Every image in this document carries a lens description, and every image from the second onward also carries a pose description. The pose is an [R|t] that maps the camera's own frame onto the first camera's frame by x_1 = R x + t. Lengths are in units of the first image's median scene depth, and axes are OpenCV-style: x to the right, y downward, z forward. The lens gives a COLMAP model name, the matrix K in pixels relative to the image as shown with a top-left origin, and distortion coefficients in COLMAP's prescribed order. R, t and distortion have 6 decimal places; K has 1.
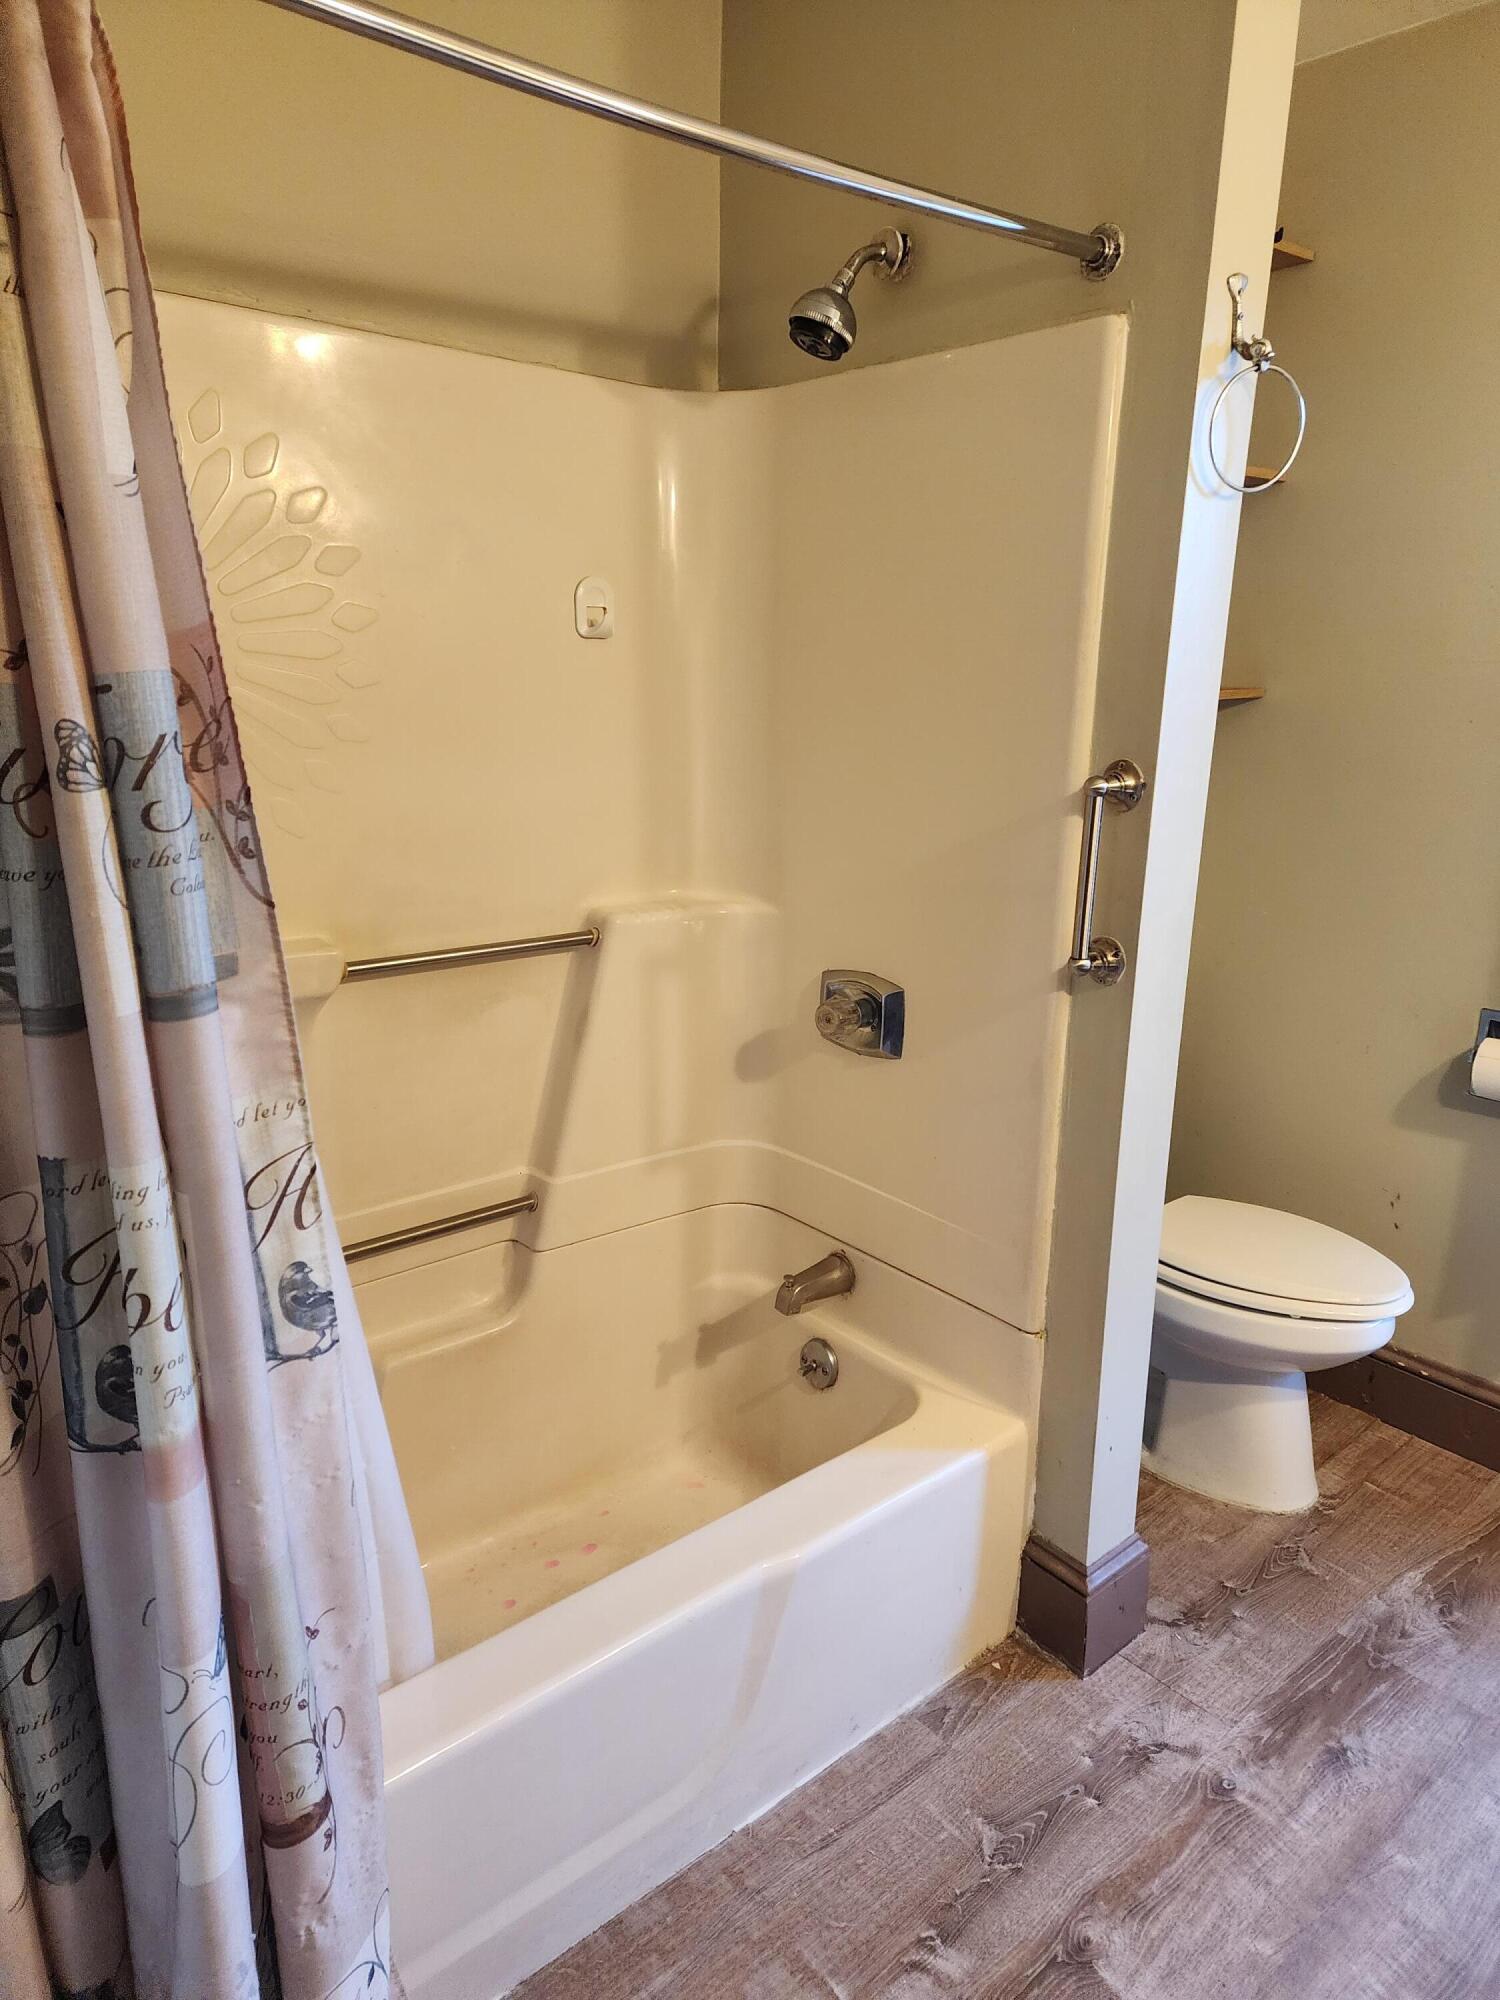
lens RADIAL K [[1326.9, 0, 745.6], [0, 1326.9, 997.1], [0, 0, 1]] dist [0.063544, -0.041499]
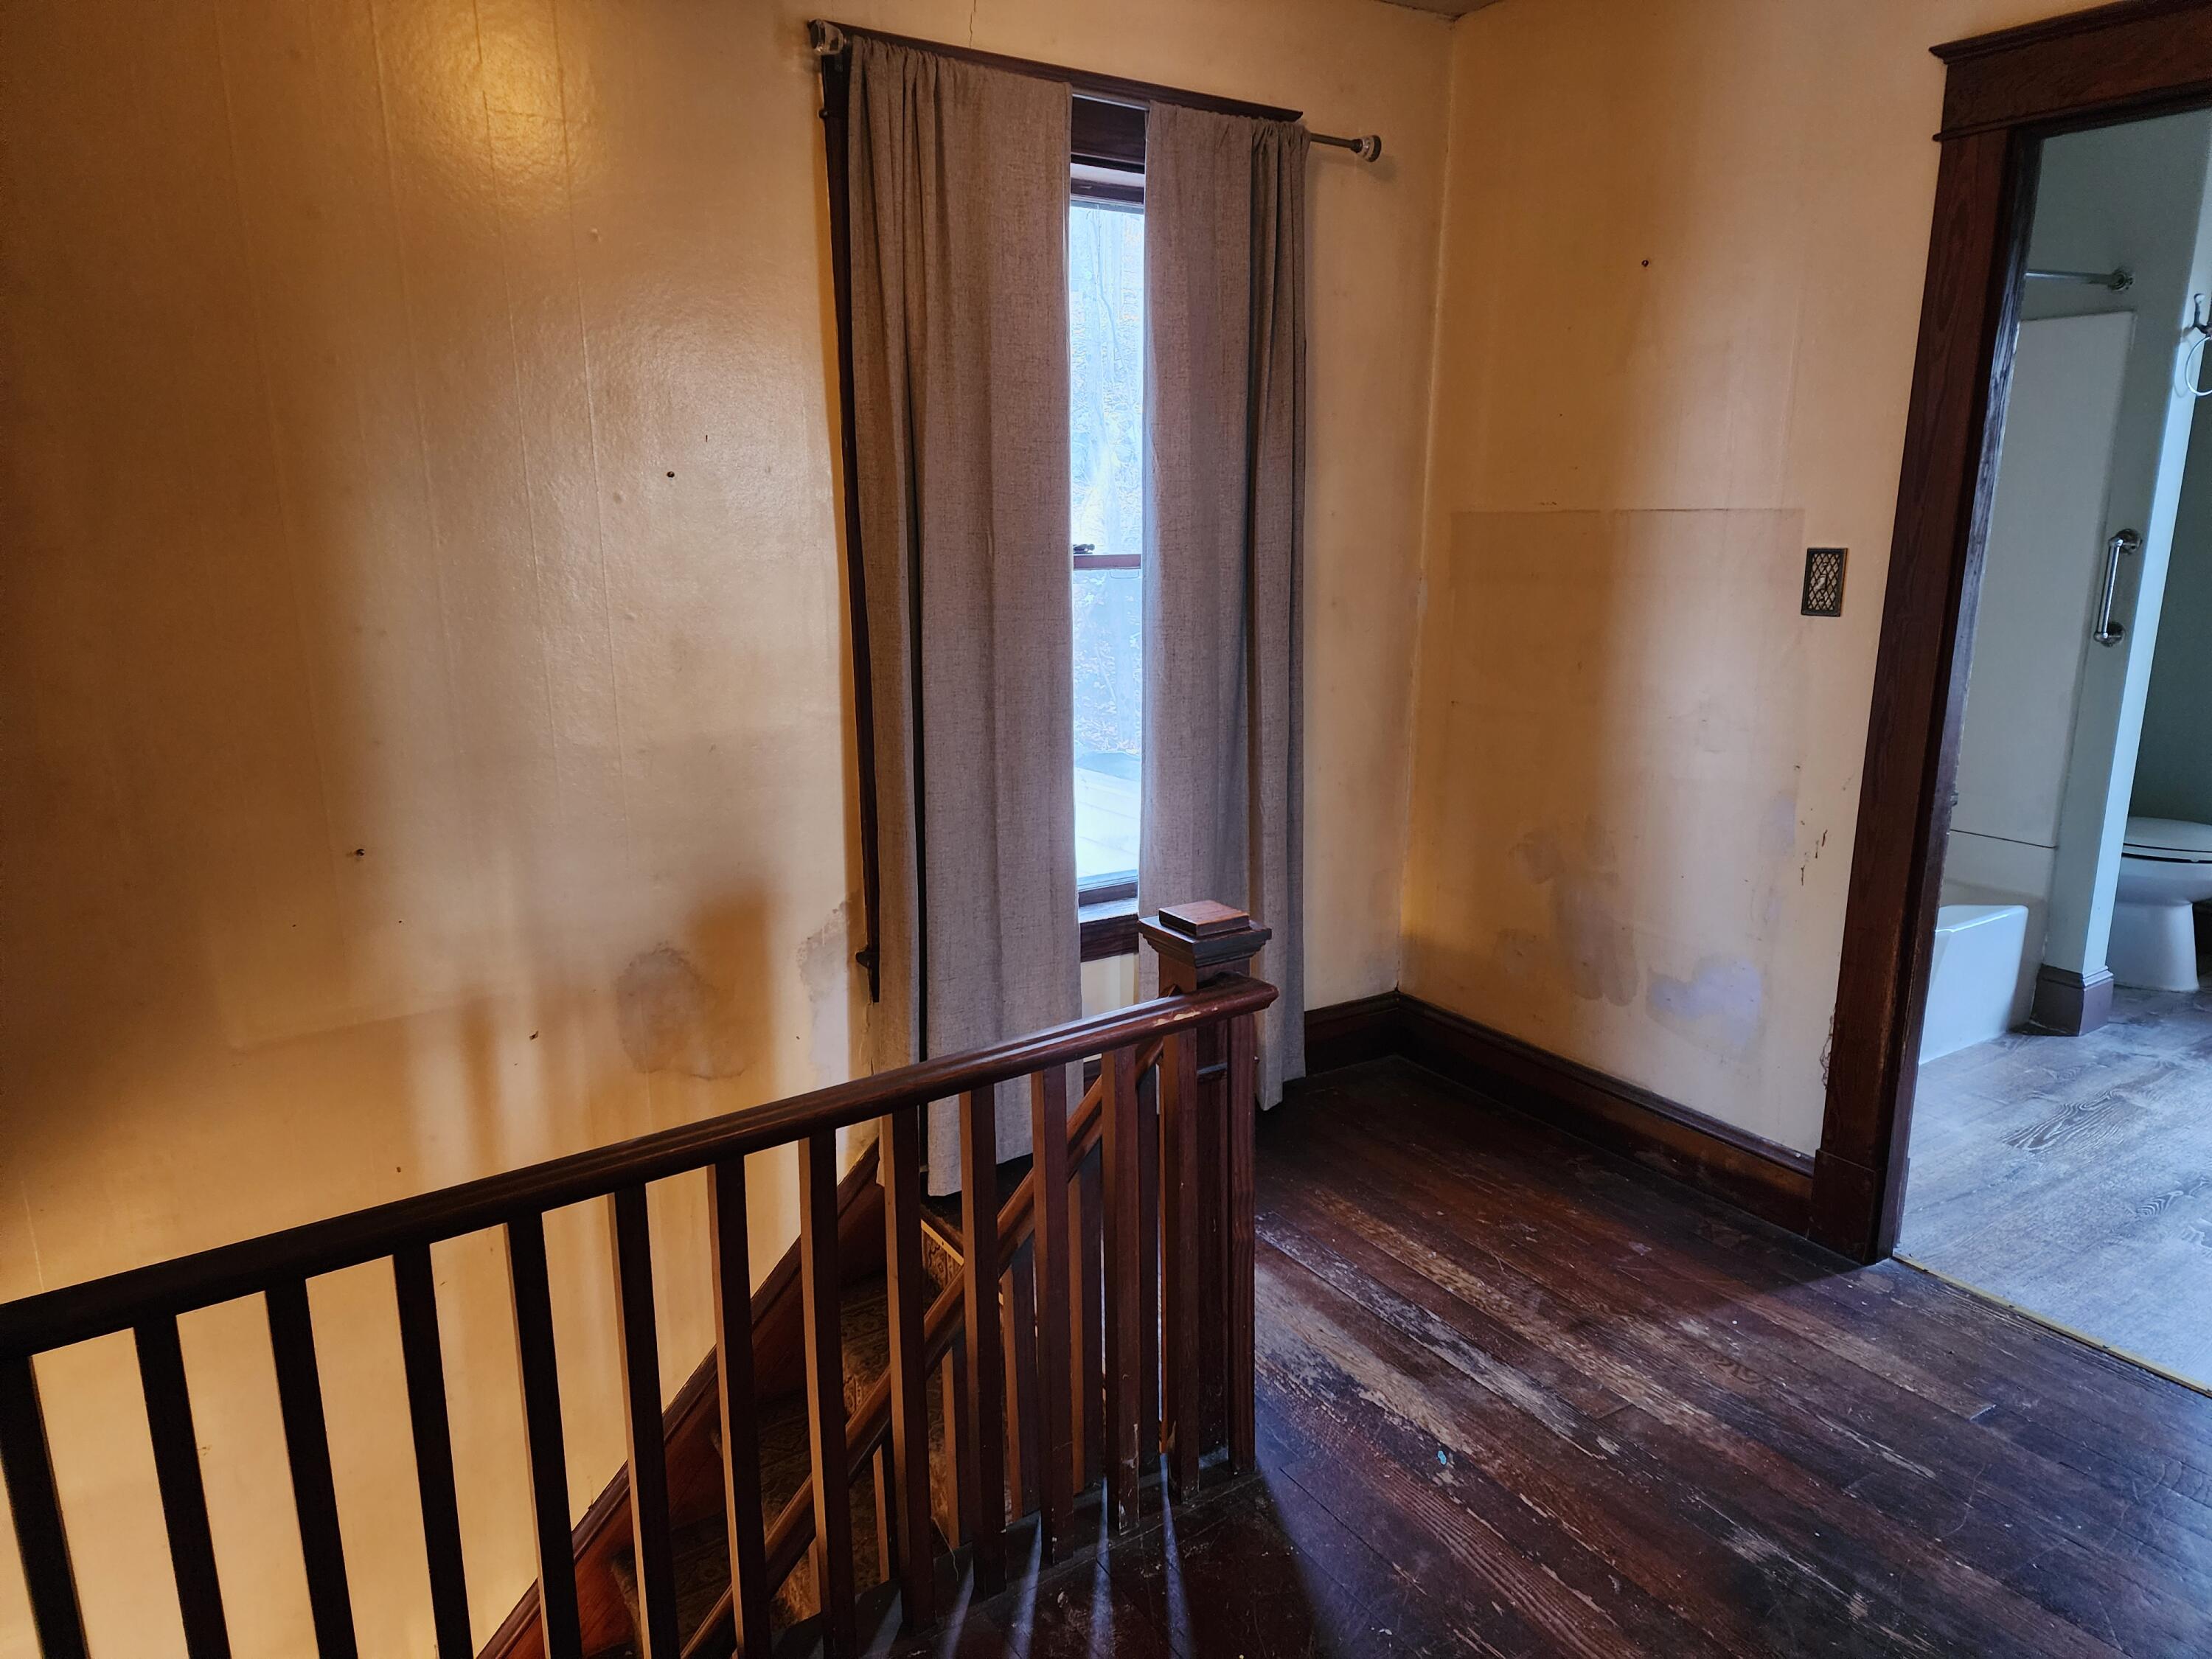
lens RADIAL K [[1467.5, 0, 1105.5], [0, 1467.5, 846.9], [0, 0, 1]] dist [0.063544, -0.041499]
pose [[0.991803, 0.005203, -0.127669, -0.905432], [-0.007023, 0.999880, -0.013807, 0.321765], [0.127582, 0.014590, 0.991721, -1.342352]]
